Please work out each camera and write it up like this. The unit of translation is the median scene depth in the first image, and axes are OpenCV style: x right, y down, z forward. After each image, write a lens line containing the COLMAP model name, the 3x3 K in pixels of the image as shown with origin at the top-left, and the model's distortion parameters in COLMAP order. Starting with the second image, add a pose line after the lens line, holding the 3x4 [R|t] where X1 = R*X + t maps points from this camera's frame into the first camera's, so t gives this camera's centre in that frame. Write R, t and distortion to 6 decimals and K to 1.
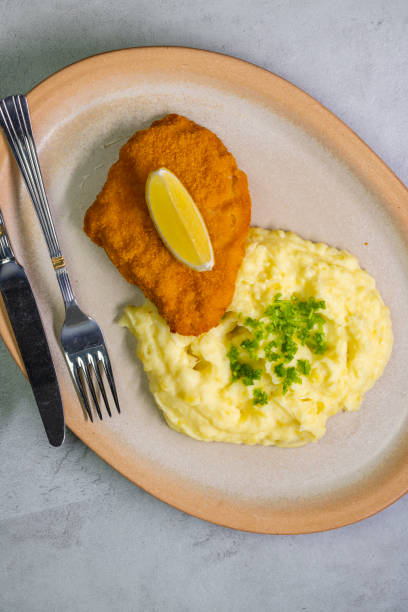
lens RADIAL K [[1768.0, 0, 204.0], [0, 1768.0, 306.0], [0, 0, 1]] dist [0.017072, 0.330714]
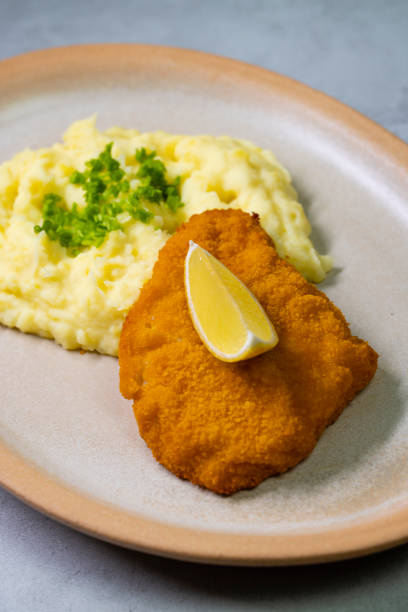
lens RADIAL K [[1768.0, 0, 204.0], [0, 1768.0, 306.0], [0, 0, 1]] dist [0.017072, 0.330714]
pose [[-0.993560, -0.071040, 0.088276, -0.060989], [0.111407, -0.754667, 0.646581, -0.463979], [0.020686, 0.652251, 0.757721, 0.493976]]
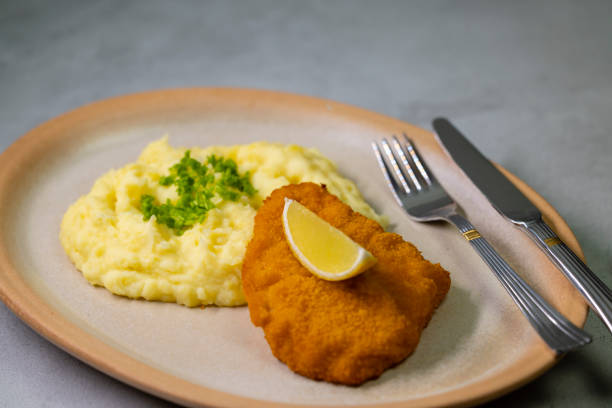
lens RADIAL K [[1768.0, 0, 306.0], [0, 1768.0, 204.0], [0, 0, 1]] dist [0.017072, 0.330714]
pose [[-0.994845, 0.058051, -0.083153, 0.061528], [-0.101321, -0.603667, 0.790772, -0.655574], [-0.004292, 0.795120, 0.606437, 0.493983]]
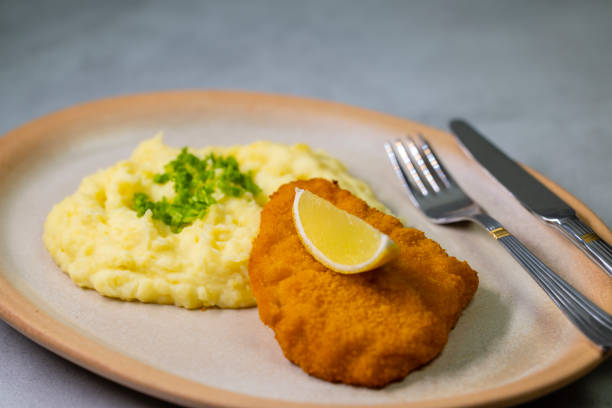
lens RADIAL K [[1768.0, 0, 306.0], [0, 1768.0, 204.0], [0, 0, 1]] dist [0.017072, 0.330714]
pose [[-0.992500, 0.047525, -0.112629, 0.082054], [-0.120278, -0.544274, 0.830241, -0.625866], [-0.021843, 0.837561, 0.545908, 0.587037]]
